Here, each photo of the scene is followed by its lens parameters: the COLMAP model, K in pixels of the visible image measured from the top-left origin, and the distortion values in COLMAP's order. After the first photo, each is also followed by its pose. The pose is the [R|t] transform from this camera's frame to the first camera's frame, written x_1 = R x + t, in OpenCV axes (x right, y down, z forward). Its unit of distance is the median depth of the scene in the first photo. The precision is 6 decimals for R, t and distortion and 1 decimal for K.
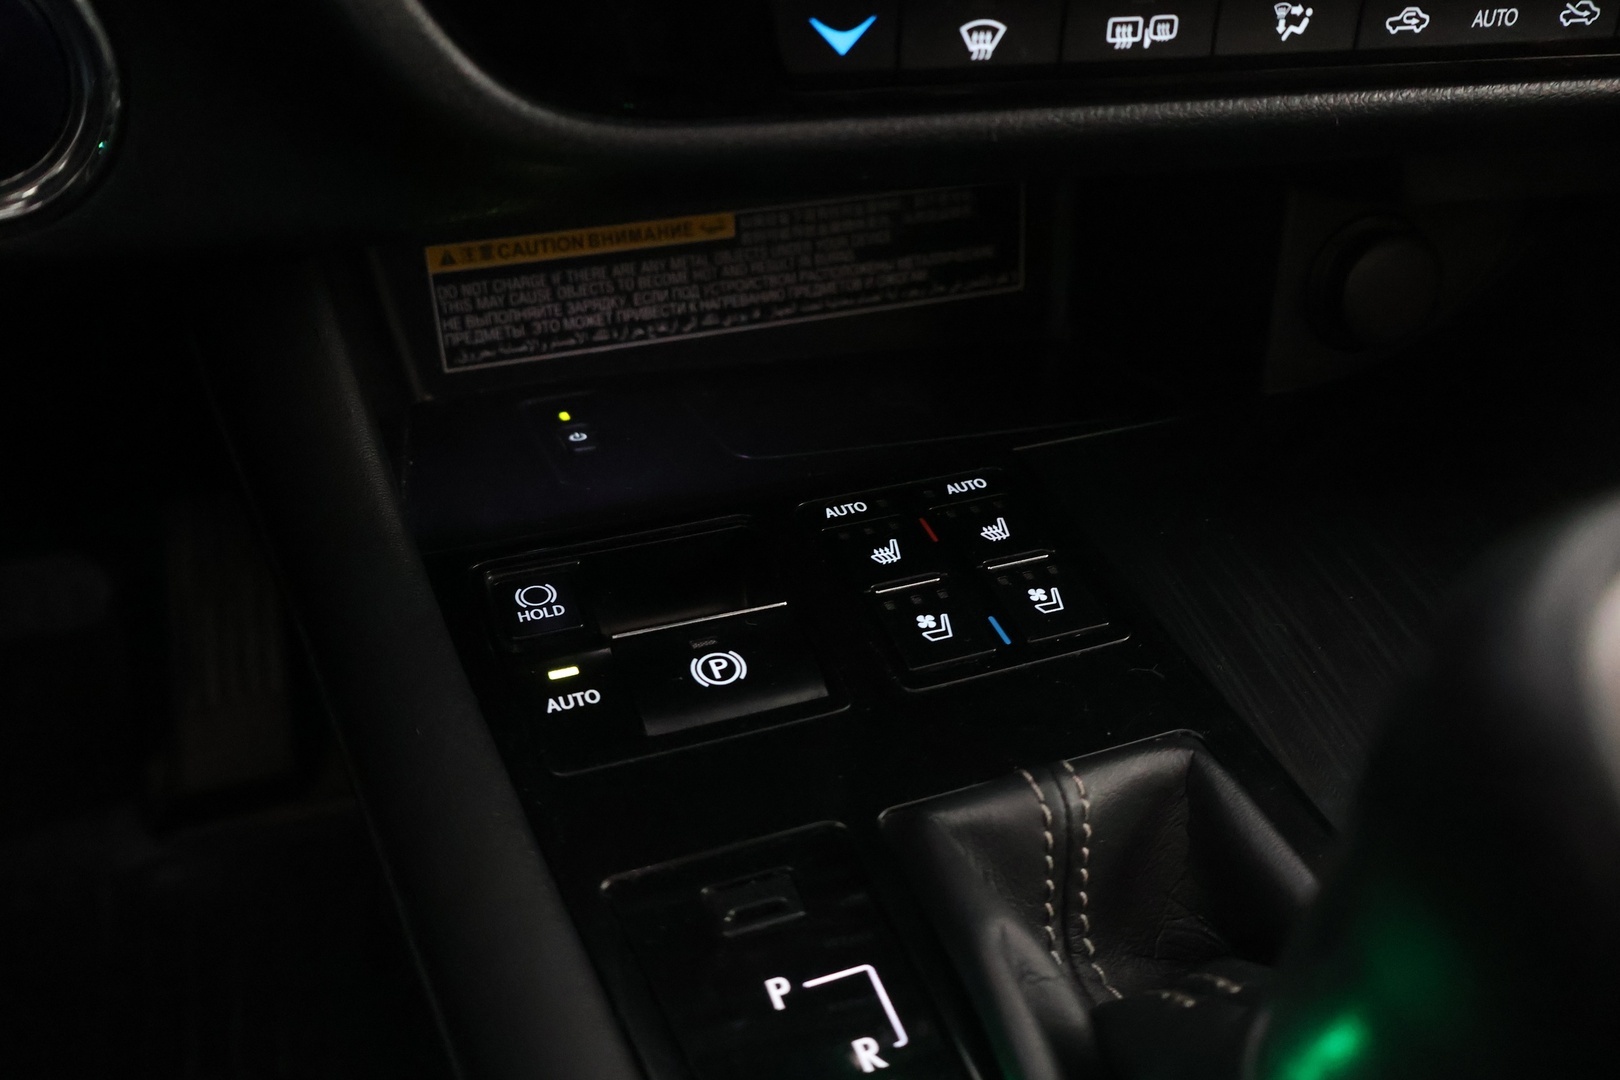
lens RADIAL K [[1391.5, 0, 802.8], [0, 1391.5, 545.9], [0, 0, 1]] dist [-0.001242, 0.002381]
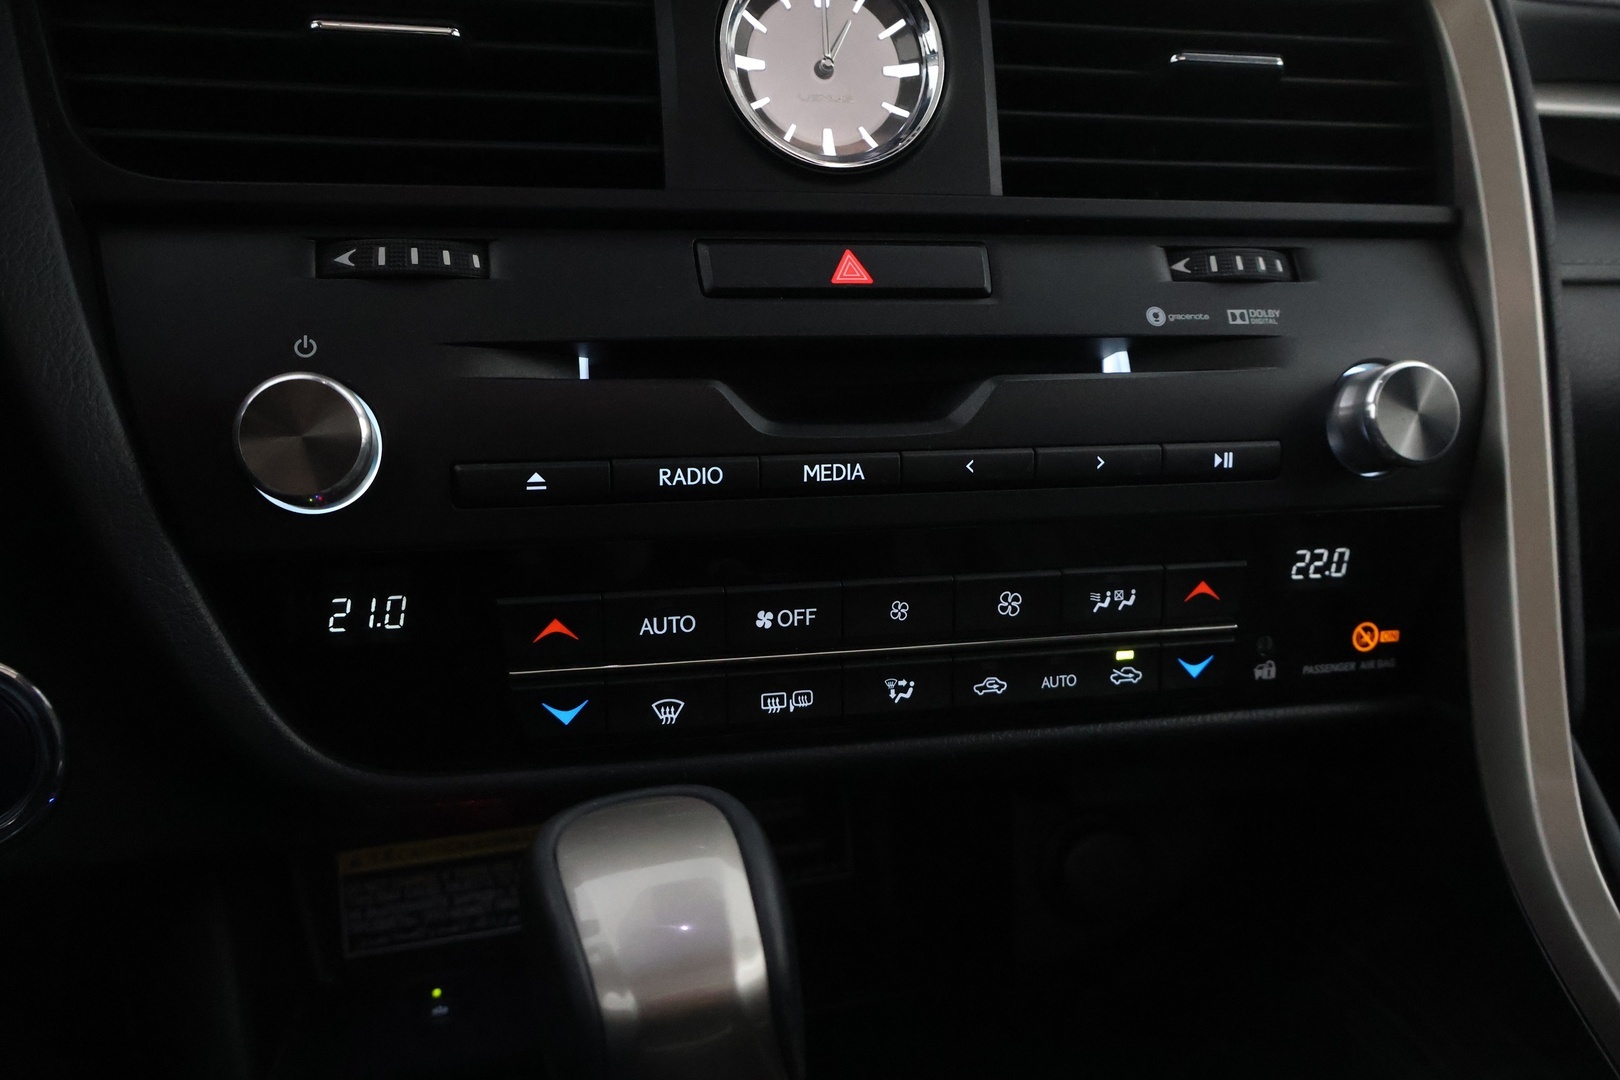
lens RADIAL K [[1391.5, 0, 822.3], [0, 1391.5, 536.3], [0, 0, 1]] dist [-0.001242, 0.002381]
pose [[0.999192, -0.027240, -0.029557, 0.303230], [0.013068, 0.915553, -0.401986, 0.048310], [0.038011, 0.401275, 0.915169, -0.353762]]
